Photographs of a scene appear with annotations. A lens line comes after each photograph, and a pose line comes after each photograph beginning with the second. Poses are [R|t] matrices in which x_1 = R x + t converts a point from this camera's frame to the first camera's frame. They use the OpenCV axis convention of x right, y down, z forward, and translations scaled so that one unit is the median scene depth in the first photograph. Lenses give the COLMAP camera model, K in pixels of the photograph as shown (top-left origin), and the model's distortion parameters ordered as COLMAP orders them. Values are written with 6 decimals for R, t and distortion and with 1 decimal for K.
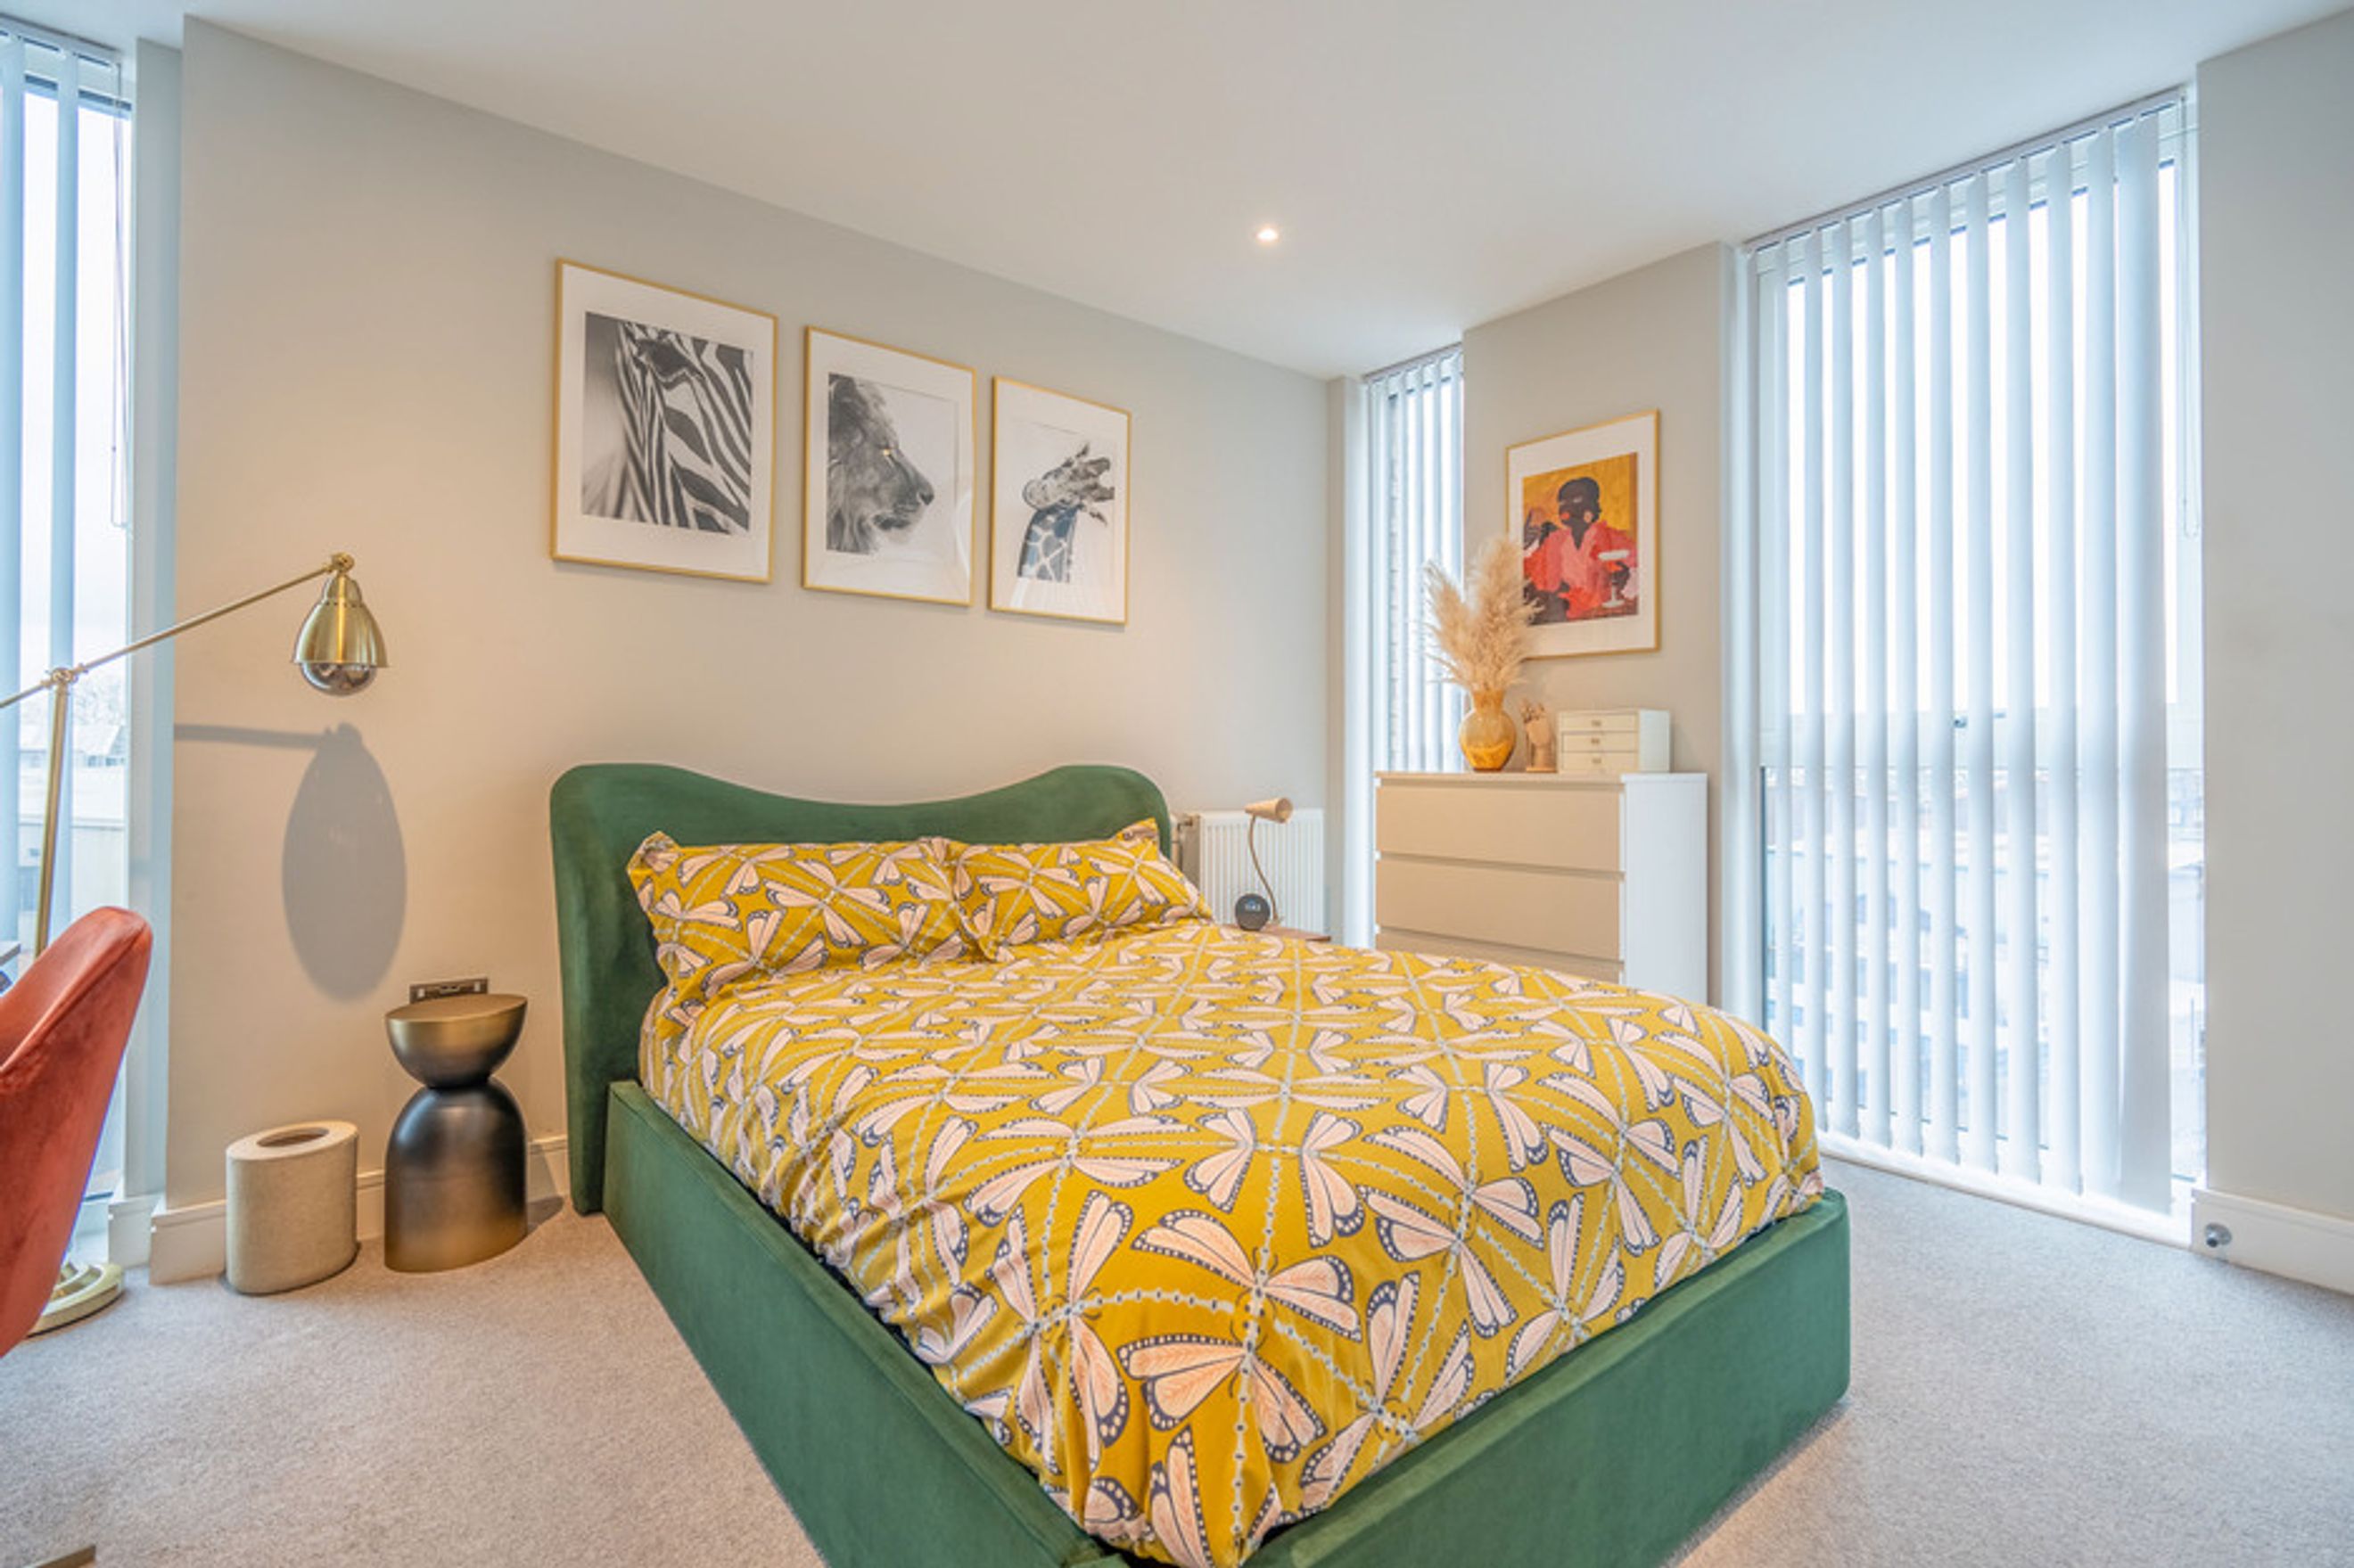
lens RADIAL K [[1057.3, 0, 1176.0], [0, 1057.3, 760.0], [0, 0, 1]] dist [0.001474, 0.001232]
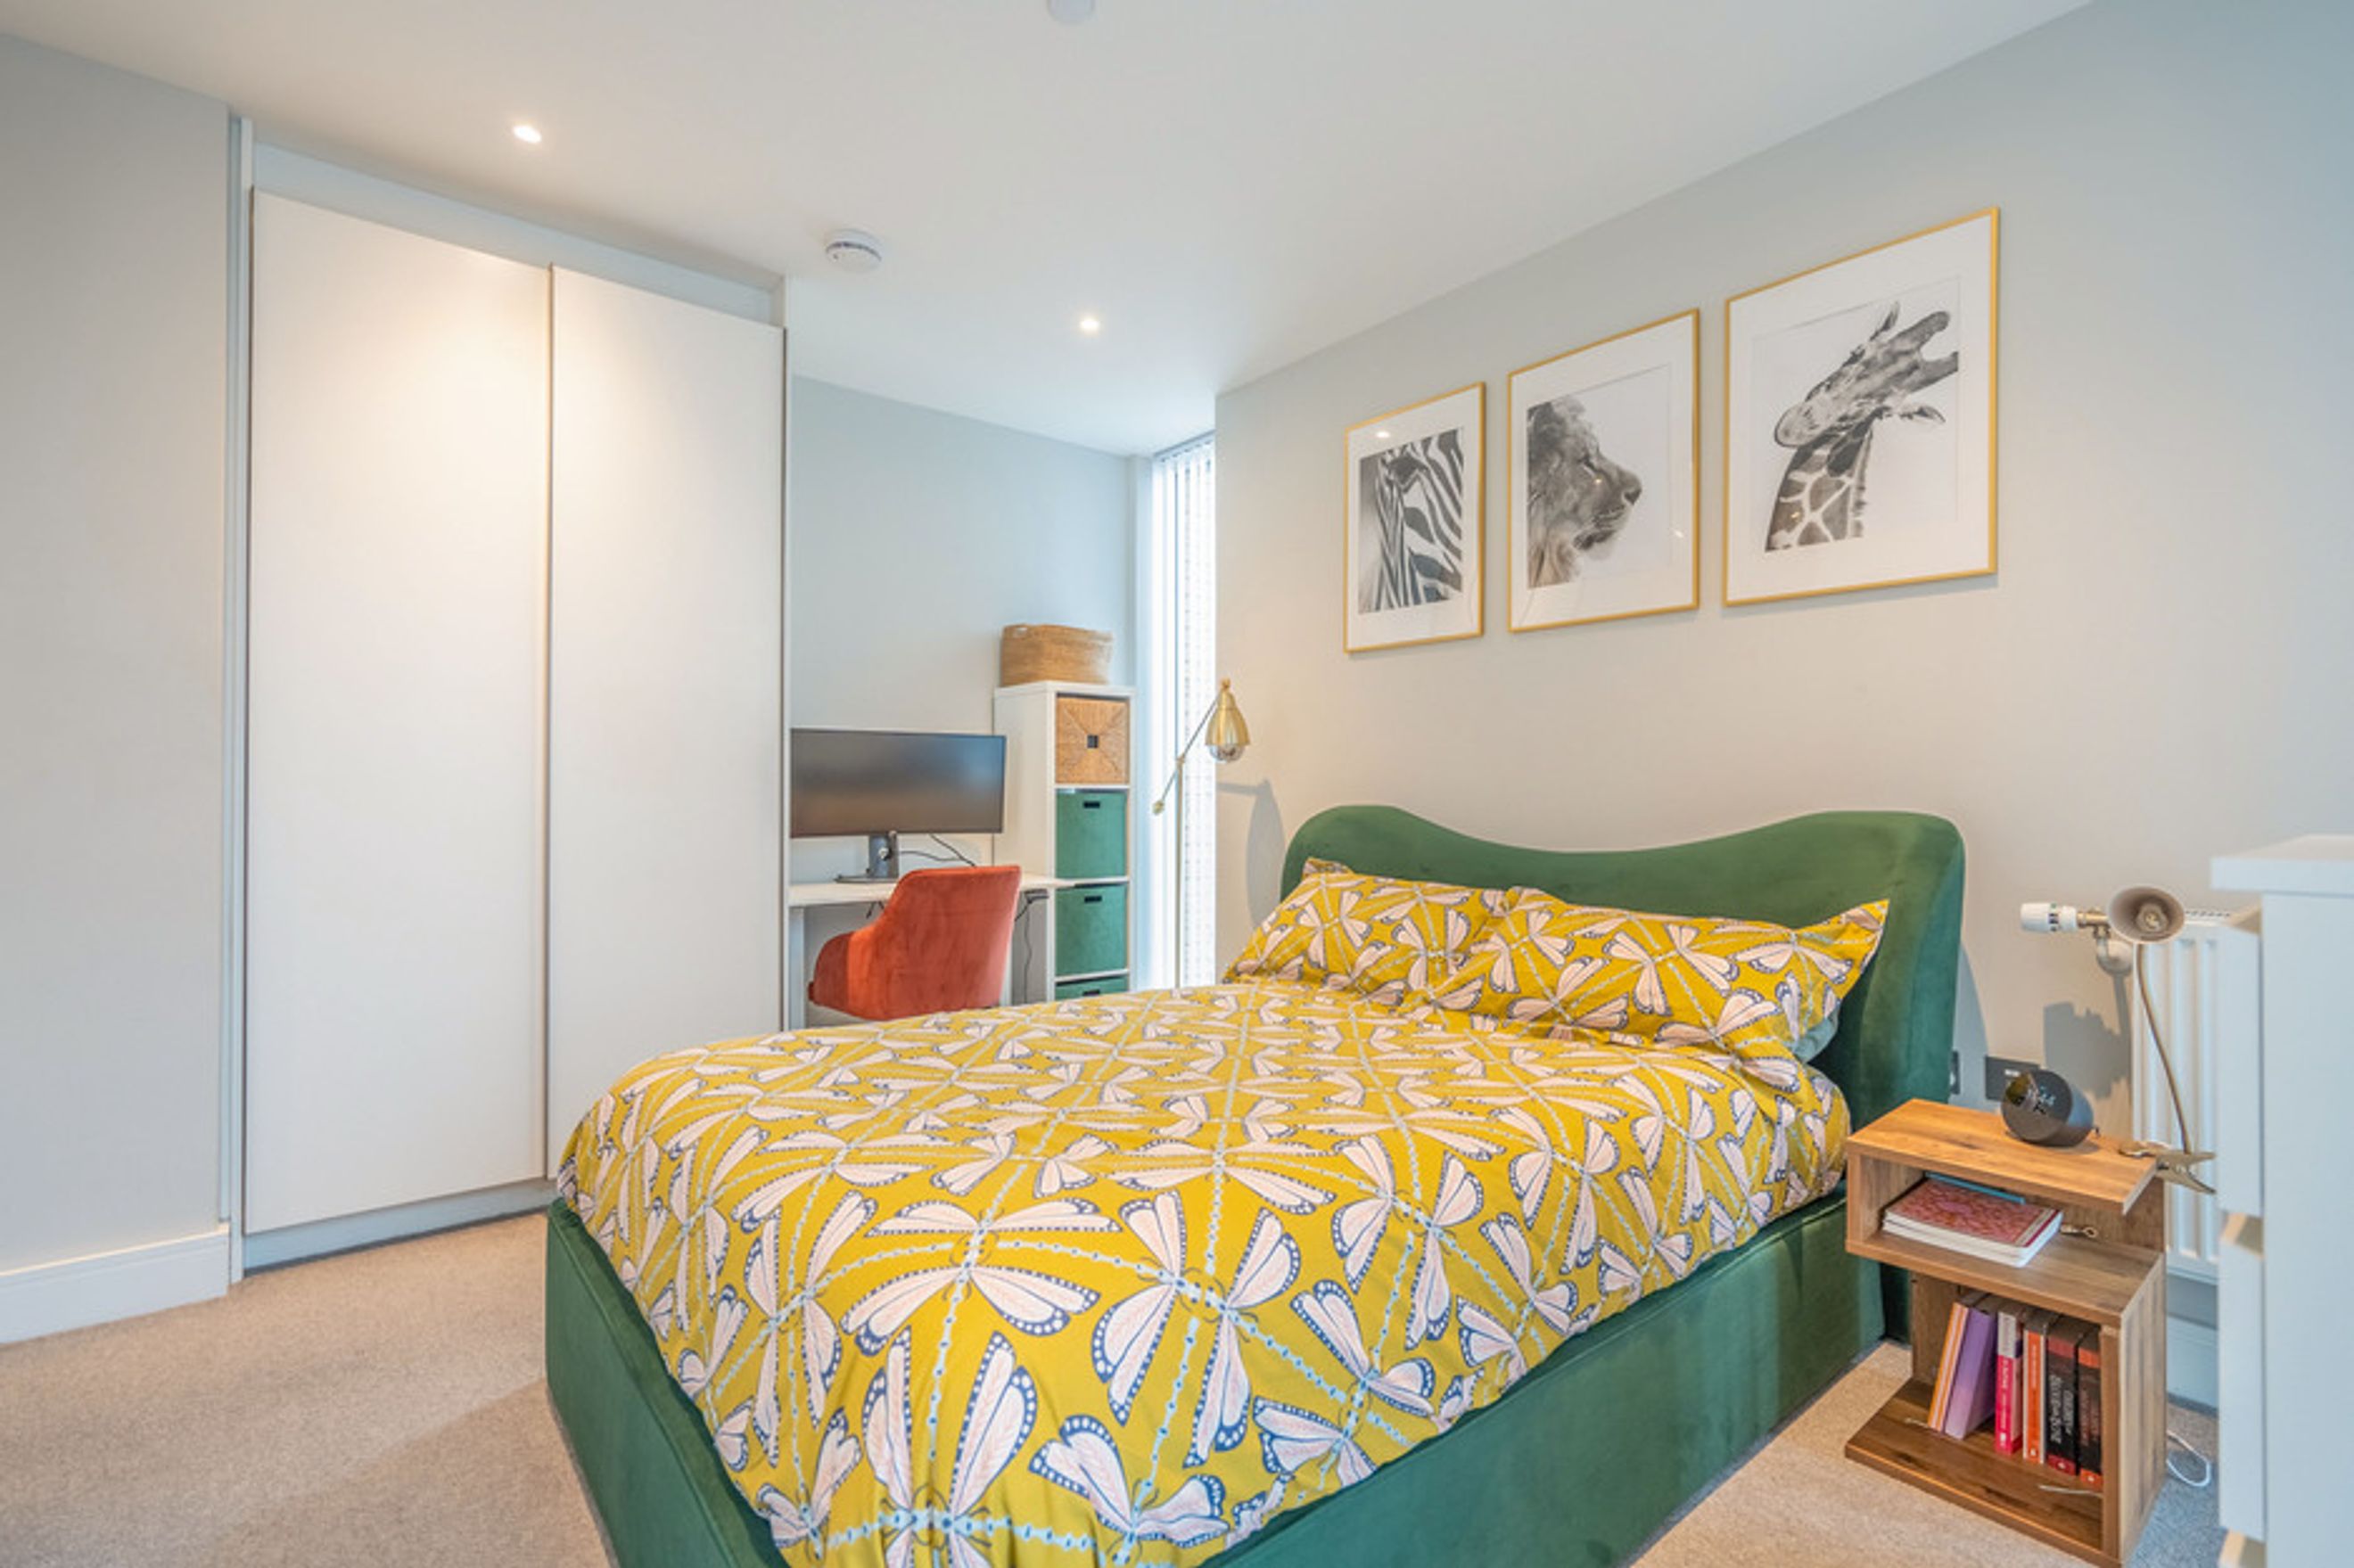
lens RADIAL K [[1057.3, 0, 1178.2], [0, 1057.3, 793.4], [0, 0, 1]] dist [0.001474, 0.001232]
pose [[0.014235, -0.003901, -0.999891, 0.648228], [0.001512, 0.999991, -0.003880, -0.004949], [0.999898, -0.001457, 0.014241, 0.657597]]
